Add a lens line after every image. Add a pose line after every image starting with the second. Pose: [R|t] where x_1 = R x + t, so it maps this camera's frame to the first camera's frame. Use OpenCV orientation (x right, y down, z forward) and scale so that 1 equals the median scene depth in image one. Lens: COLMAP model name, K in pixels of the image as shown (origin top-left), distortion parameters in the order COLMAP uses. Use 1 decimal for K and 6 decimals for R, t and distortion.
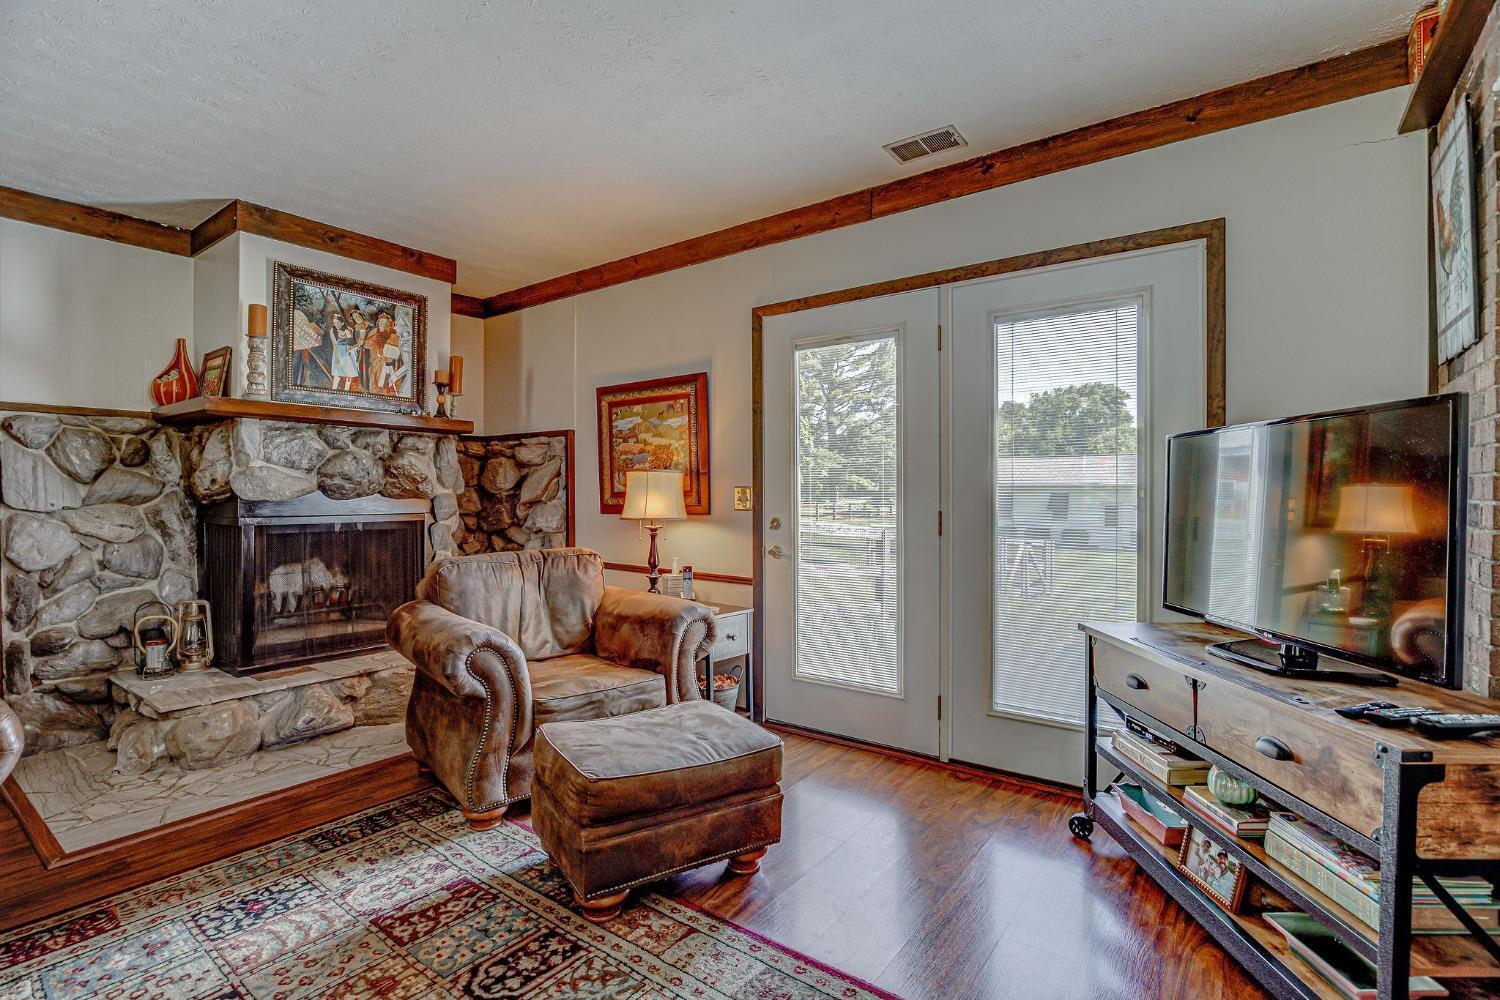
lens RADIAL K [[707.3, 0, 750.0], [0, 707.3, 500.0], [0, 0, 1]] dist [-0.028812, 0.000040]
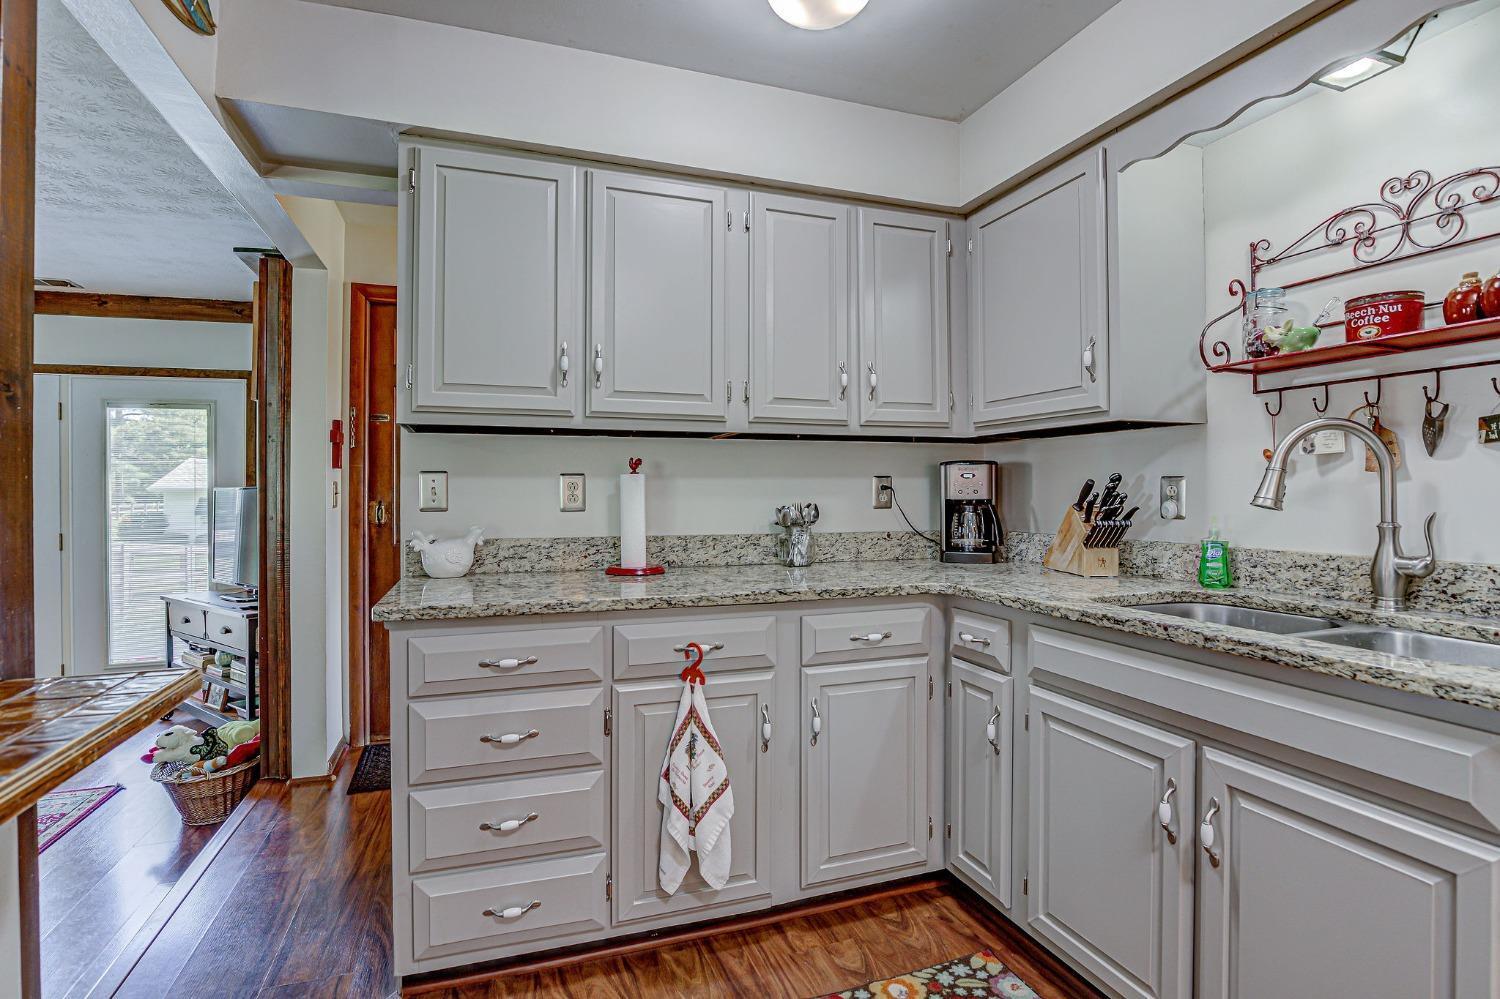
lens RADIAL K [[707.3, 0, 750.0], [0, 707.3, 499.5], [0, 0, 1]] dist [-0.028812, 0.000040]
pose [[0.554141, -0.004020, 0.832413, -0.137983], [0.006535, 0.999979, 0.000479, -0.049095], [-0.832397, 0.005175, 0.554156, -1.101359]]
